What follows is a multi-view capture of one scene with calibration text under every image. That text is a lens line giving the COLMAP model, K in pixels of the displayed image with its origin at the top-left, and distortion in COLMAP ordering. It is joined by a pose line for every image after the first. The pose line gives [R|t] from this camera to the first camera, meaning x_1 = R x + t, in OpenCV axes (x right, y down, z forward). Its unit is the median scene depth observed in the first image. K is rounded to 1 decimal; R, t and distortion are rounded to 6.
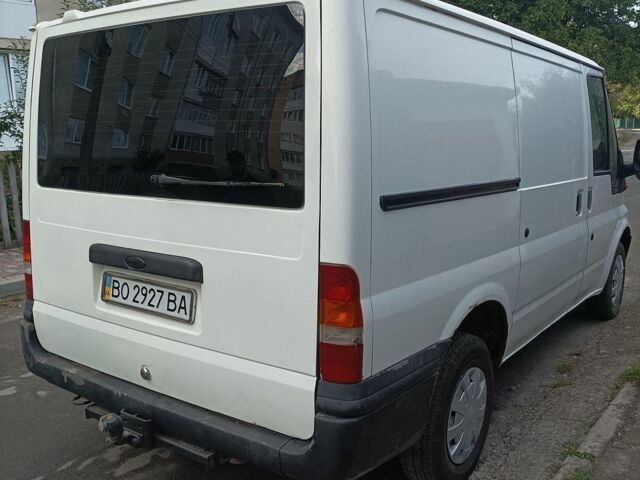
lens RADIAL K [[630.0, 0, 319.4], [0, 630.0, 229.3], [0, 0, 1]] dist [0.026077, -0.021987]
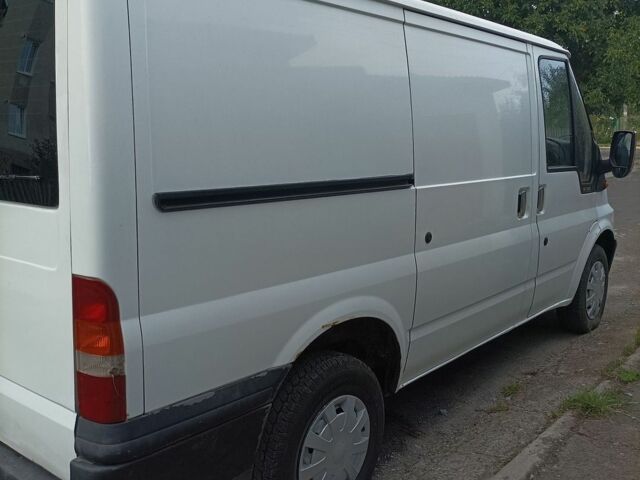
lens RADIAL K [[630.0, 0, 319.4], [0, 630.0, 229.3], [0, 0, 1]] dist [0.026077, -0.021987]
pose [[0.997121, 0.011500, -0.074954, 0.257190], [-0.011053, 0.999919, 0.006369, -0.010219], [0.075021, -0.005522, 0.997167, 0.139303]]
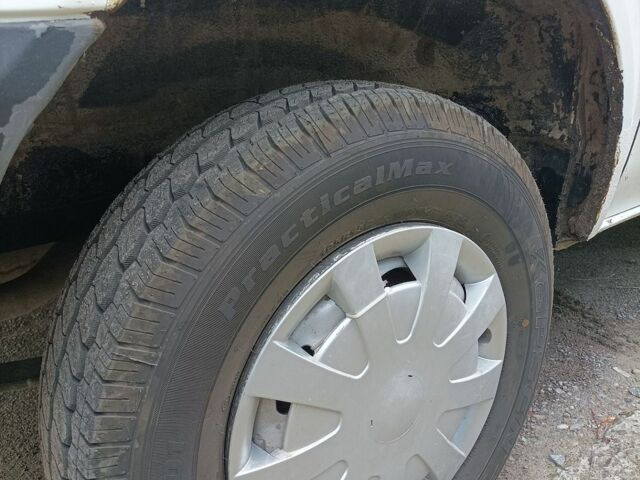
lens RADIAL K [[630.0, 0, 319.4], [0, 630.0, 229.3], [0, 0, 1]] dist [0.026077, -0.021987]
pose [[0.955328, 0.059316, -0.289535, 0.263268], [-0.001002, 0.980298, 0.197523, 0.162617], [0.295547, -0.188409, 0.936565, 0.717219]]
